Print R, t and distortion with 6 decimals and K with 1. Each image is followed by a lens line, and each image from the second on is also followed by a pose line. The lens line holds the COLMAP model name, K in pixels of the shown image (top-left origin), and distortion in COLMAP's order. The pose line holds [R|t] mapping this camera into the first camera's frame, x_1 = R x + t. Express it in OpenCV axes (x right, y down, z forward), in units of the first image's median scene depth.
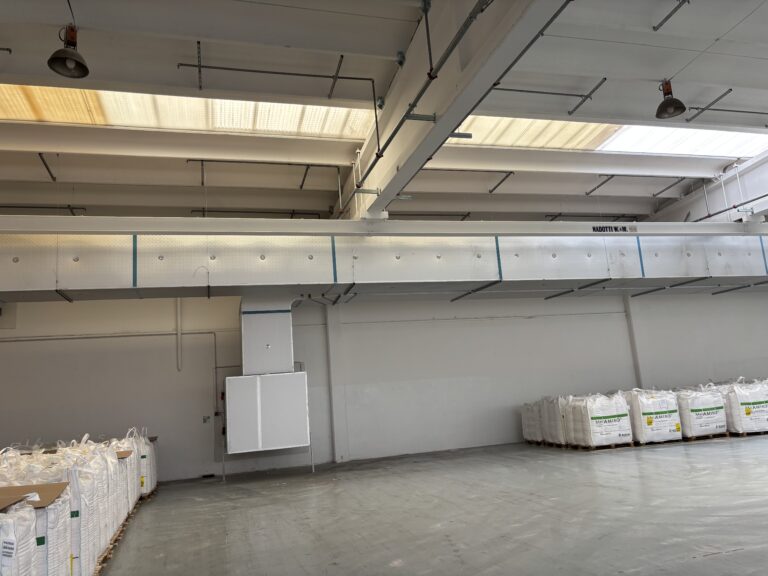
lens RADIAL K [[591.7, 0, 382.4], [0, 591.7, 291.0], [0, 0, 1]] dist [0.048527, -0.045820]
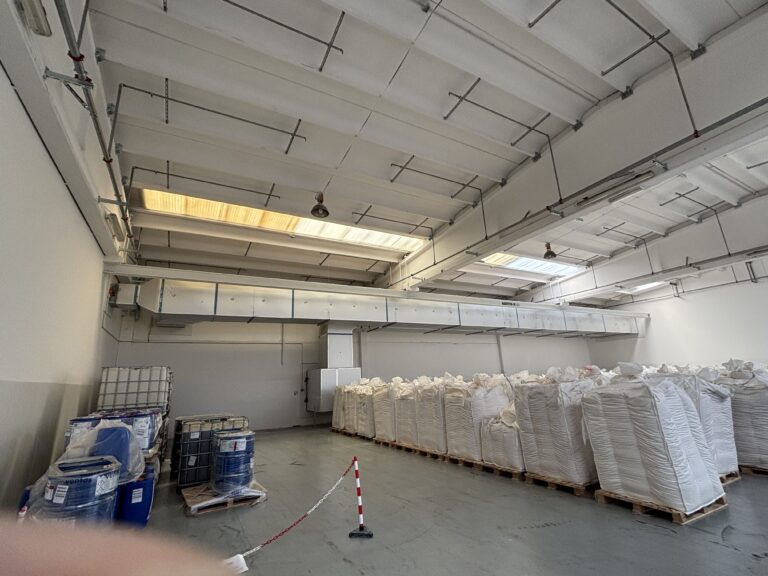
lens RADIAL K [[353.7, 0, 377.0], [0, 353.7, 286.3], [0, 0, 1]] dist [0.012496, 0.001494]
pose [[0.975333, 0.080789, 0.205421, -0.327896], [-0.057392, 0.991423, -0.117414, 0.009390], [-0.213145, 0.102728, 0.971605, -0.126405]]
